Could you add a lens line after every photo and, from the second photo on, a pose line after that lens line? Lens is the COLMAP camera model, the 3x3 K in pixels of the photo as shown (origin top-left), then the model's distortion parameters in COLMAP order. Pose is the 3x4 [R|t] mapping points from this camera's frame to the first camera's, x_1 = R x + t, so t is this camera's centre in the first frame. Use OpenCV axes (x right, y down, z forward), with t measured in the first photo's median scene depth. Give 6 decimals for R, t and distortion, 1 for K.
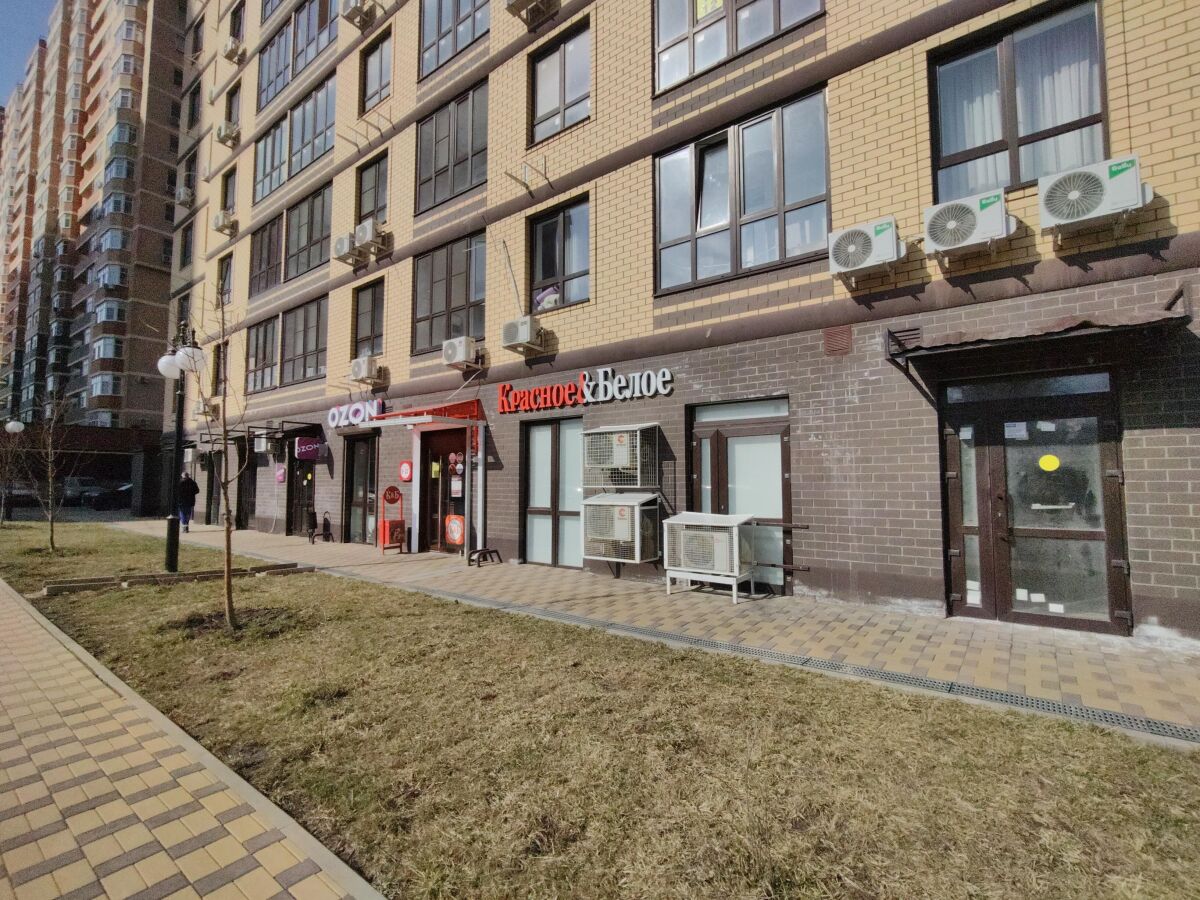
lens RADIAL K [[536.2, 0, 599.4], [0, 536.2, 441.0], [0, 0, 1]] dist [-0.000953, 0.000319]
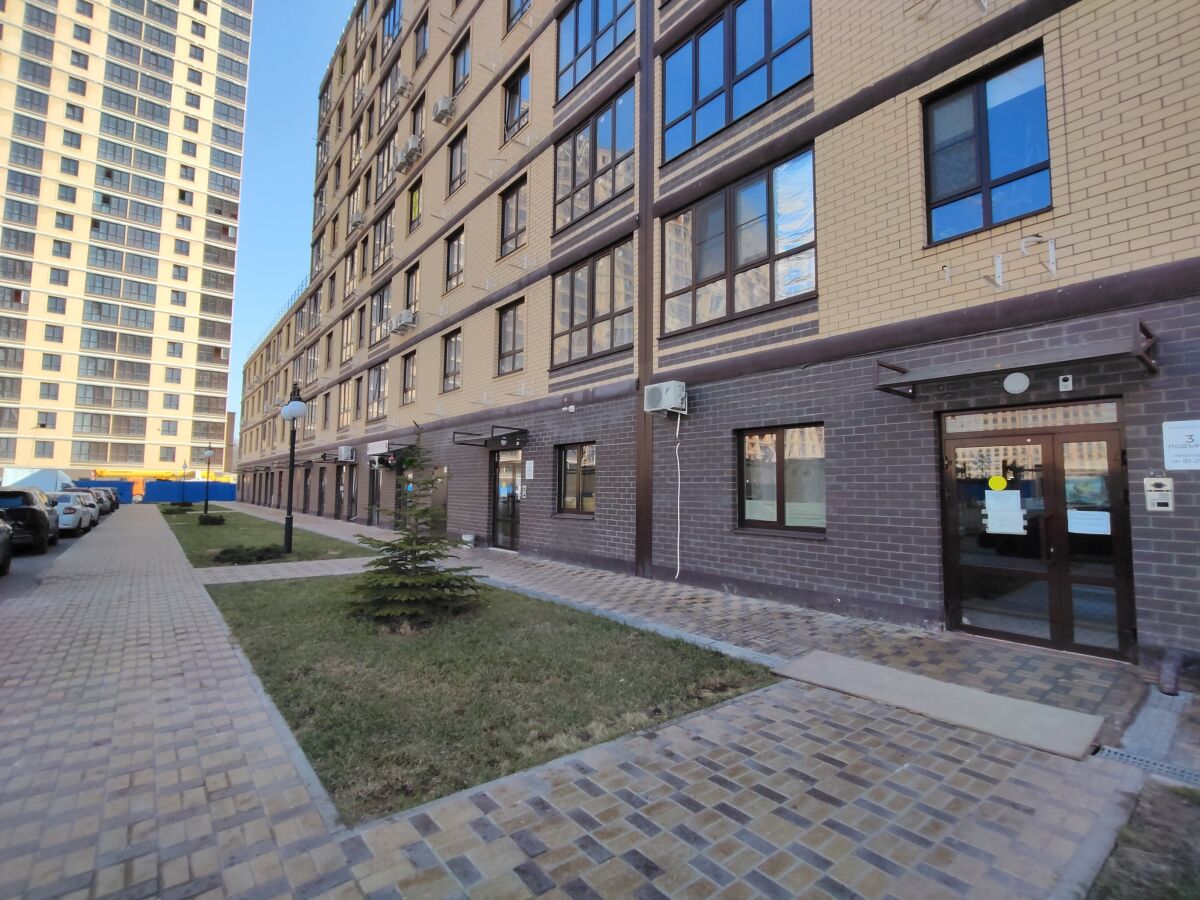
lens RADIAL K [[560.3, 0, 598.8], [0, 560.3, 453.2], [0, 0, 1]] dist [0.001977, -0.000595]
pose [[0.968582, 0.013595, -0.248323, 0.287312], [-0.015114, 0.999877, -0.004214, -0.017161], [0.248235, 0.007835, 0.968668, -0.213886]]
